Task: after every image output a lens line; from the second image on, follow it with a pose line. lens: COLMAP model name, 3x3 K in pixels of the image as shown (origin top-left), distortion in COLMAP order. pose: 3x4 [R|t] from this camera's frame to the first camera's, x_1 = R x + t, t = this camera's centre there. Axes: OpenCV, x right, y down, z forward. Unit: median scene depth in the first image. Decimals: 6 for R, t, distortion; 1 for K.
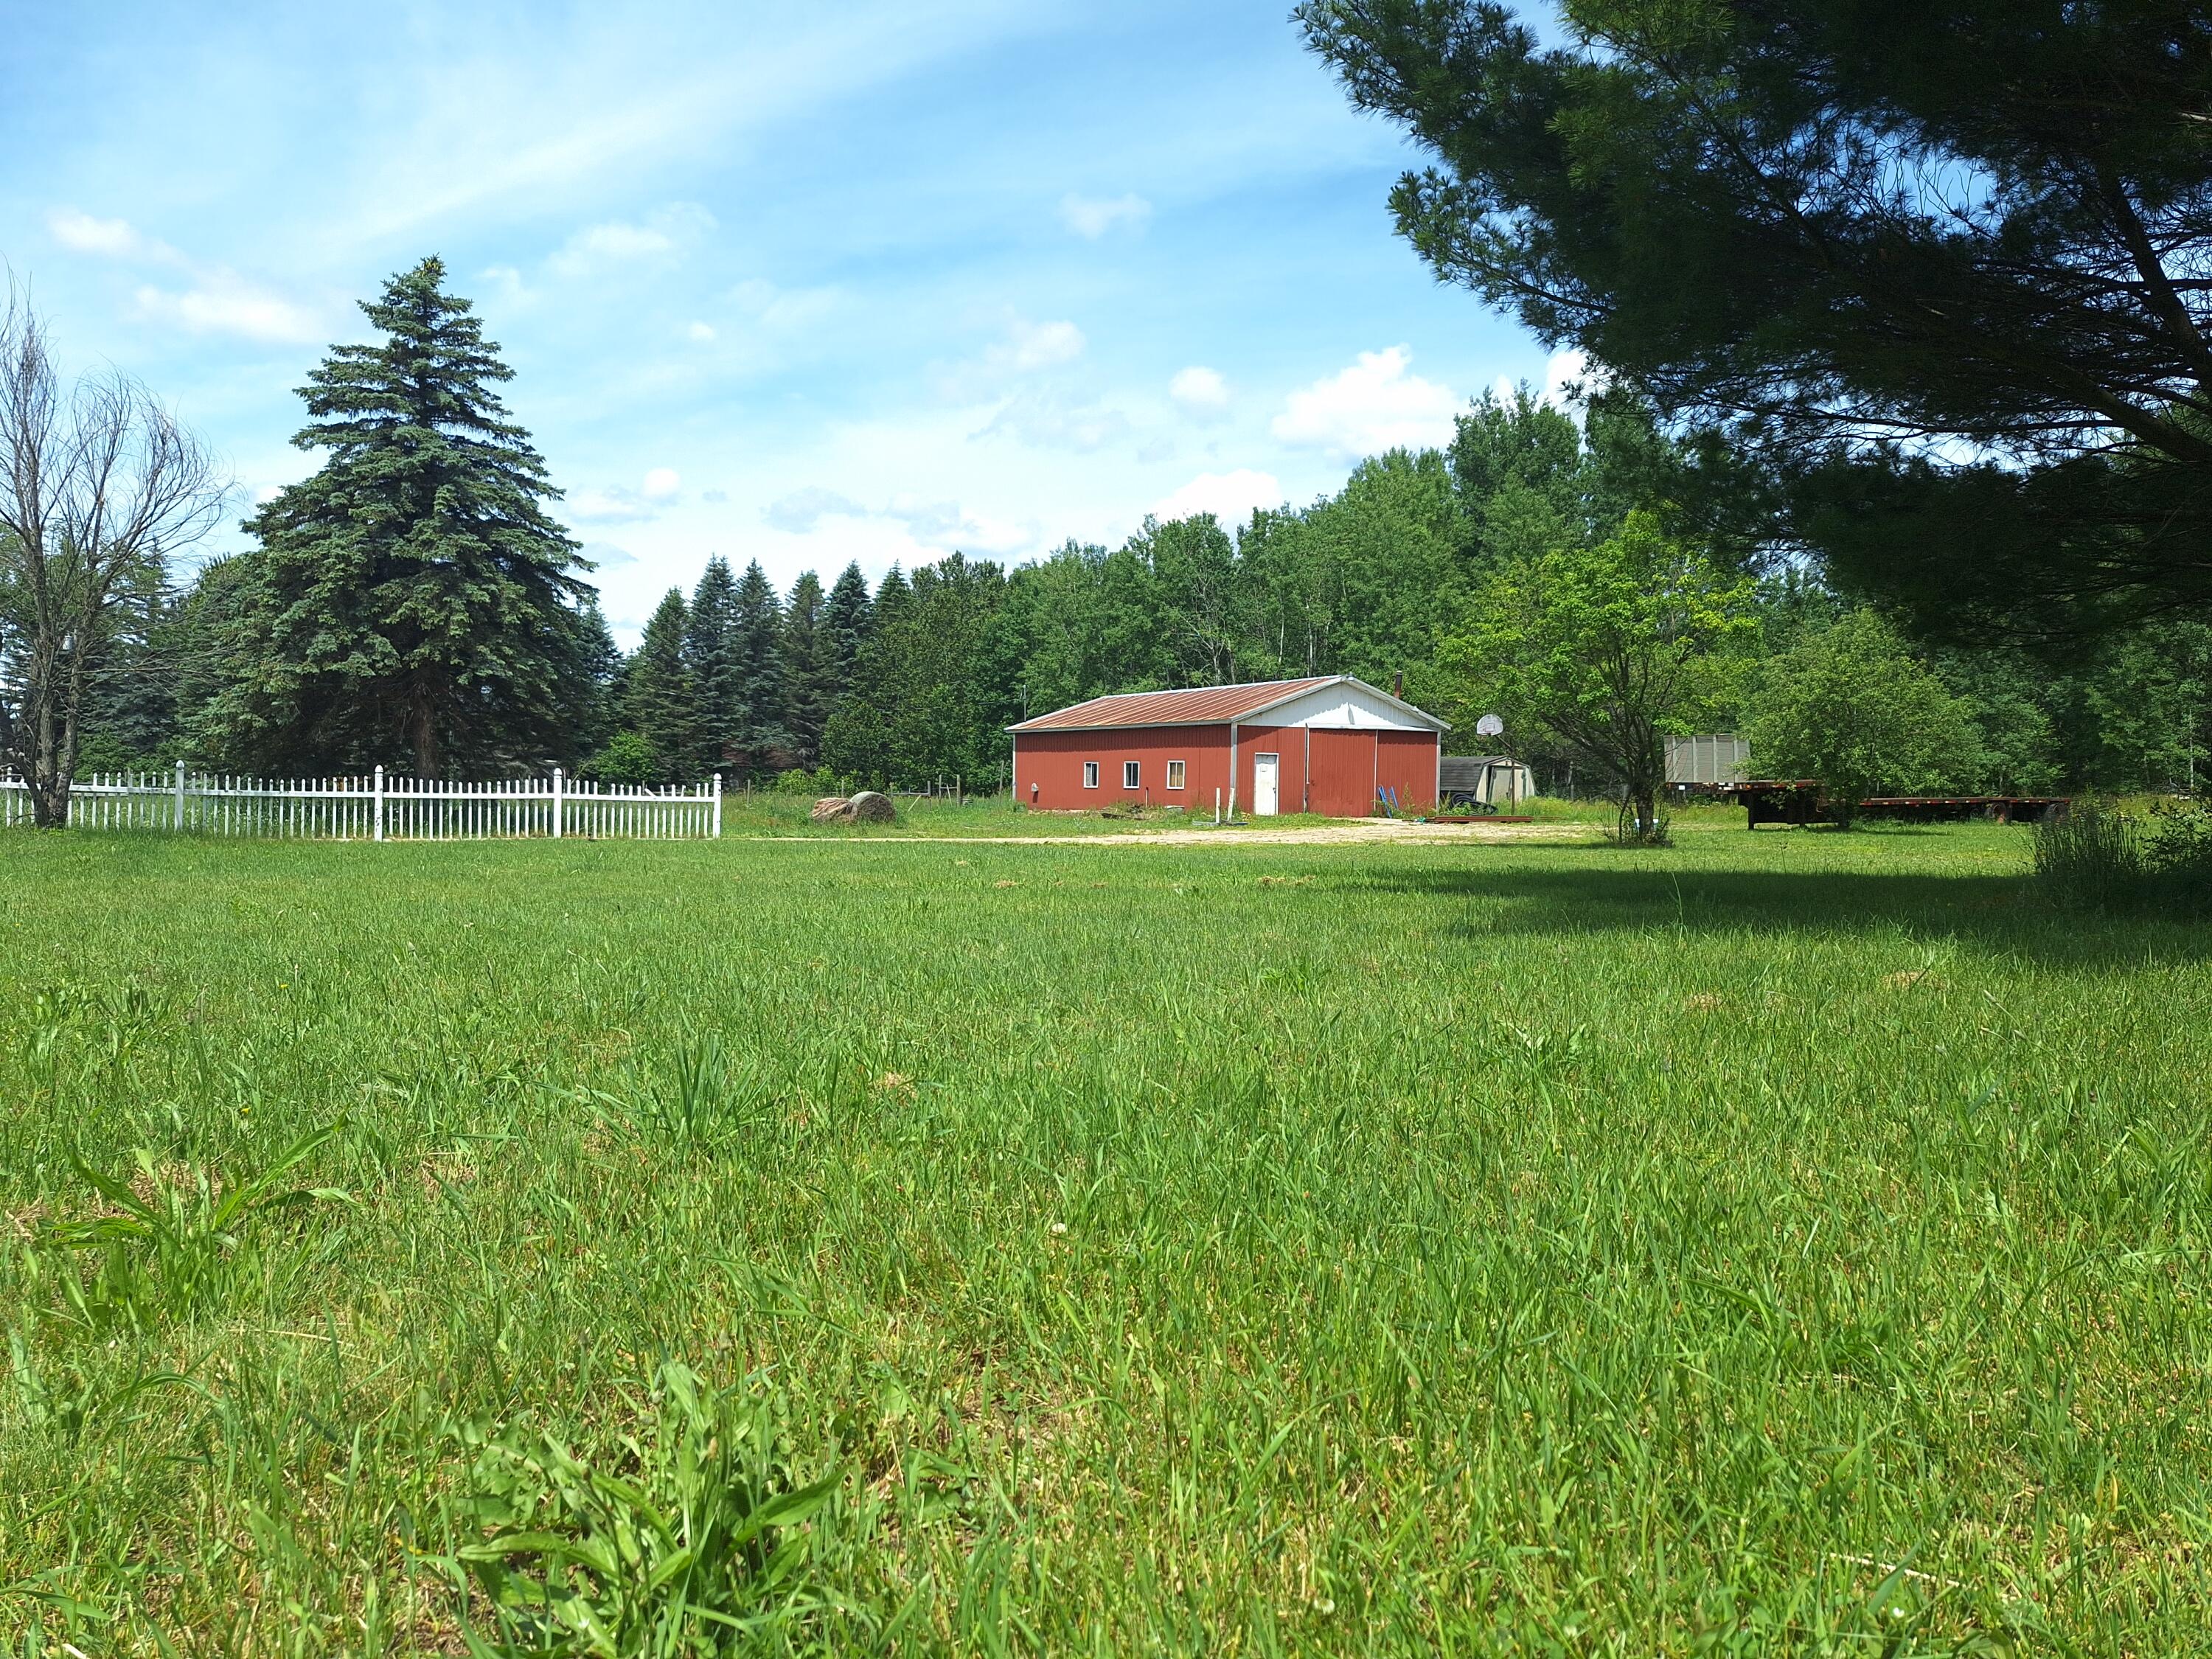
lens RADIAL K [[1496.2, 0, 1113.5], [0, 1496.2, 878.3], [0, 0, 1]] dist [0.039341, -0.001083]
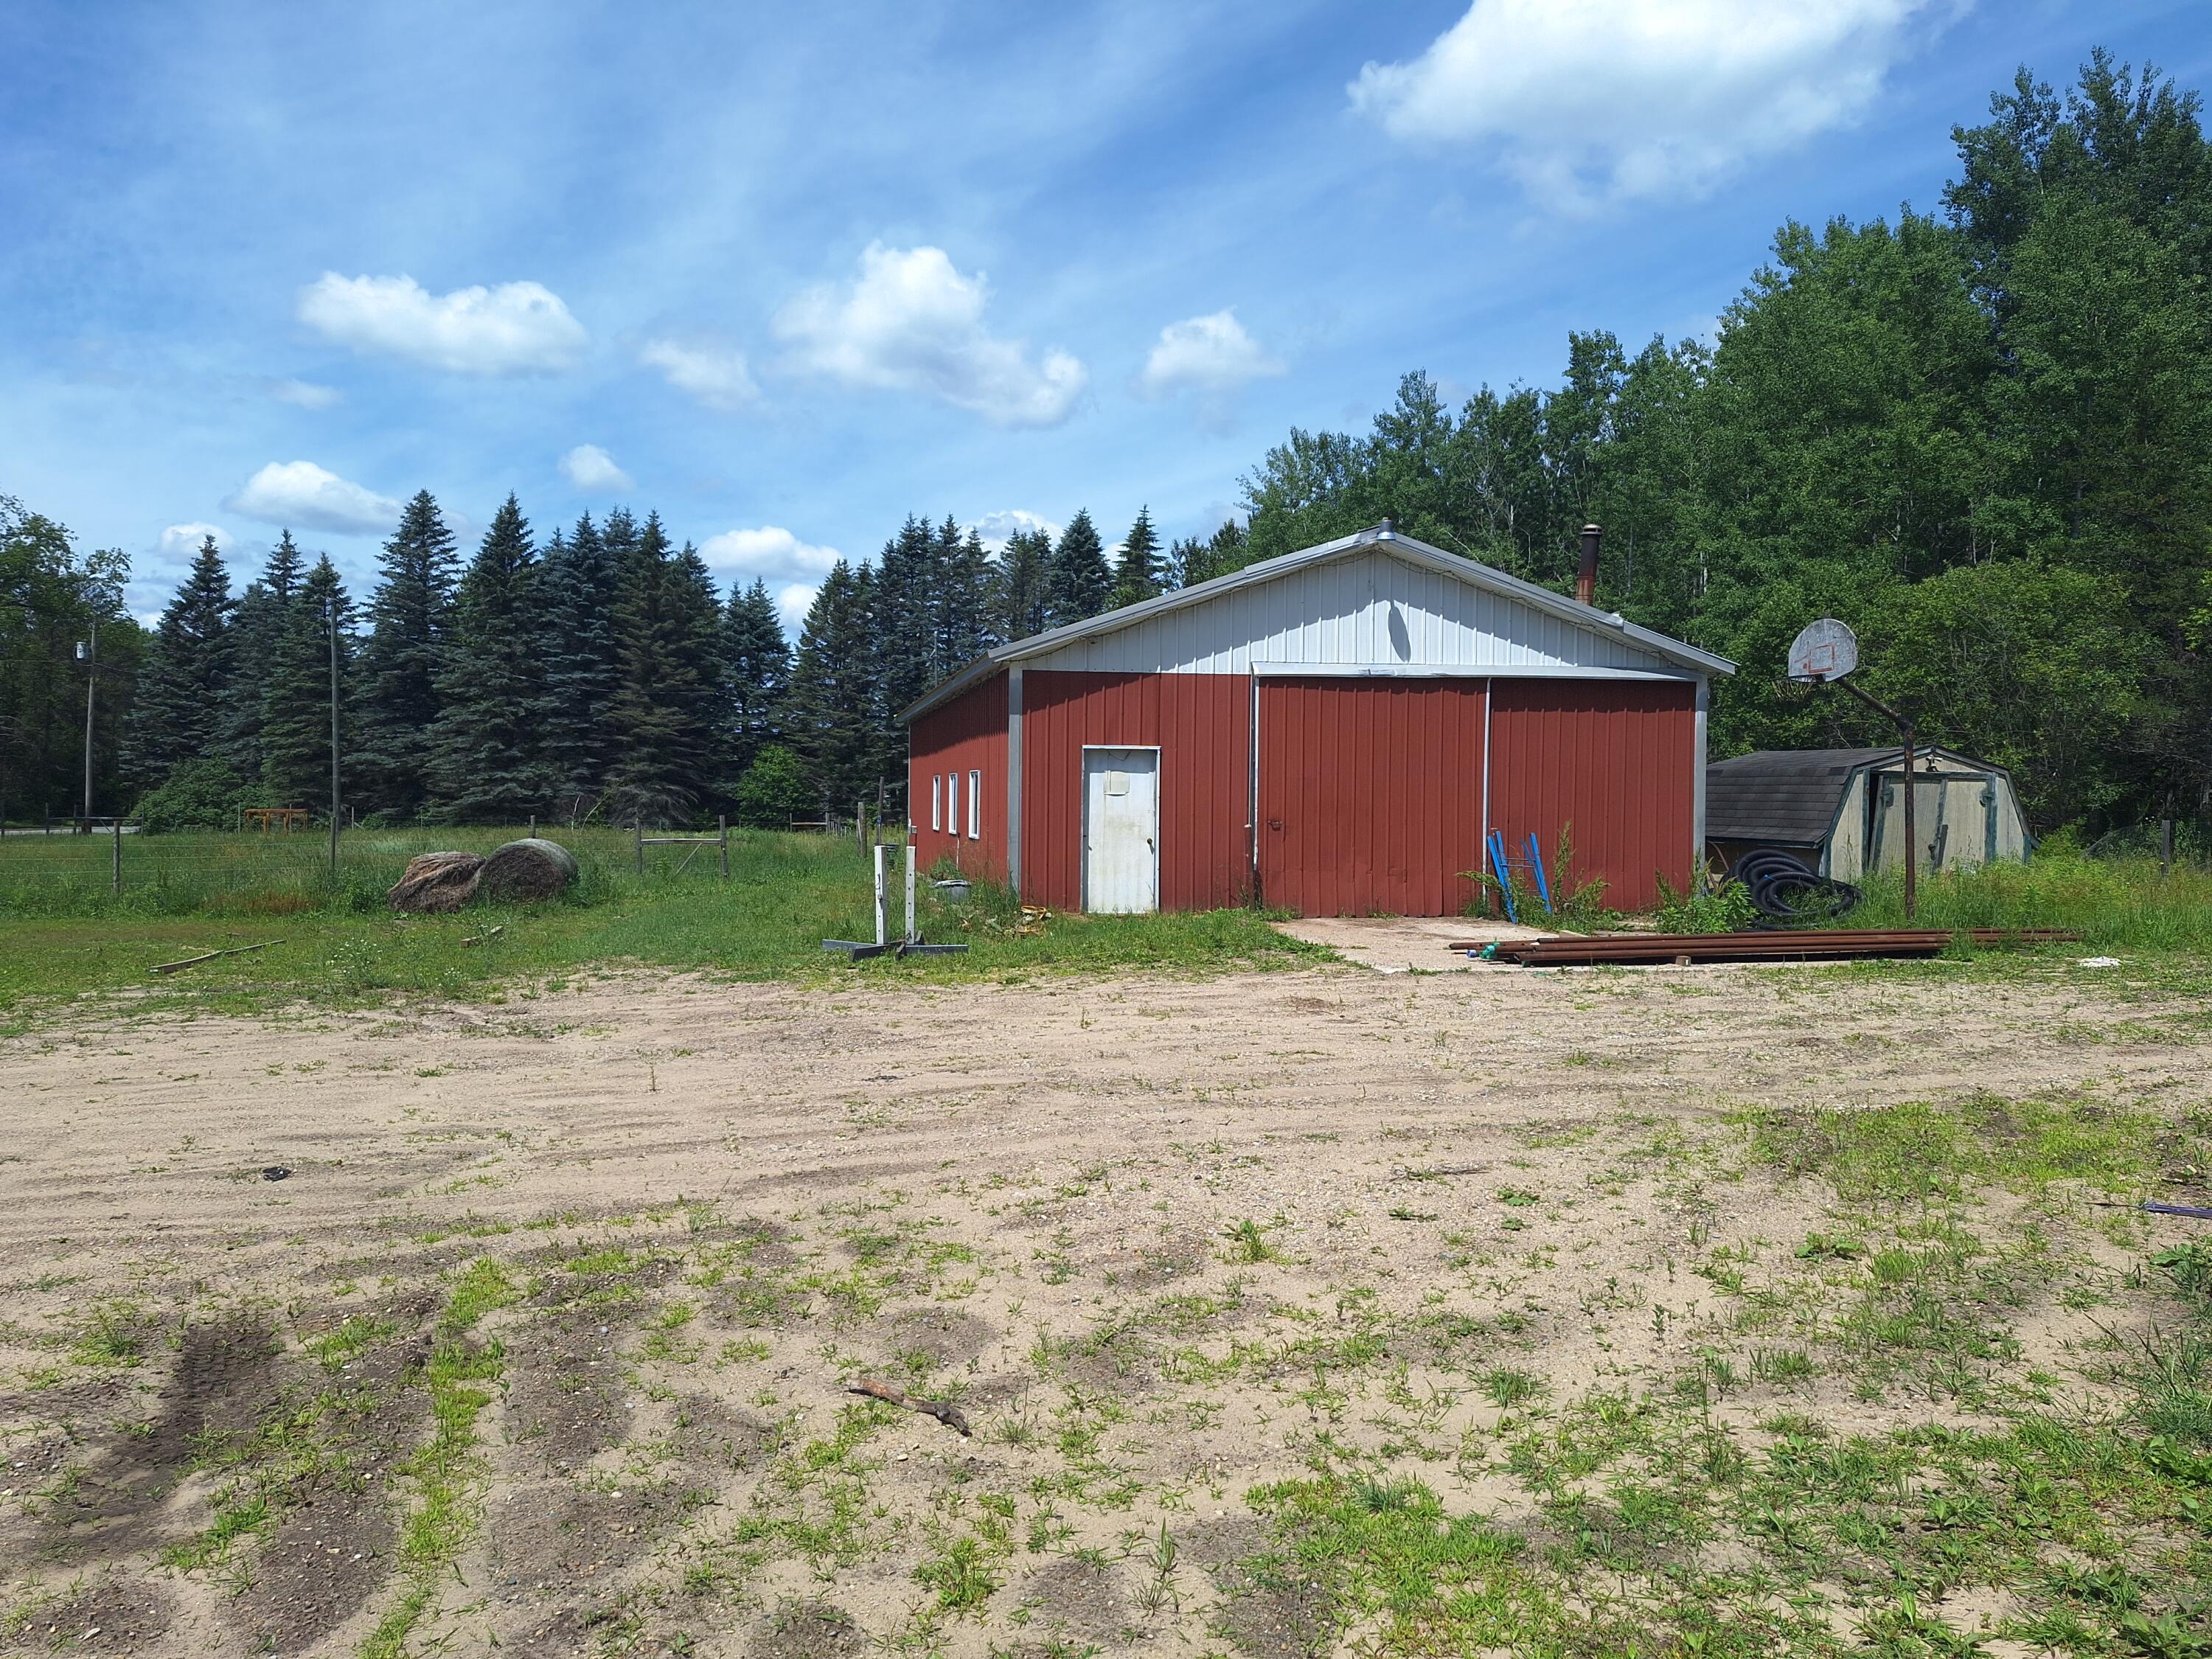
lens RADIAL K [[1527.6, 0, 1114.5], [0, 1527.6, 817.6], [0, 0, 1]] dist [0.010844, -0.001160]
pose [[0.934684, -0.002343, -0.355472, 0.208850], [-0.016085, 0.998675, -0.048876, -0.042369], [0.355116, 0.051402, 0.933408, 0.580767]]
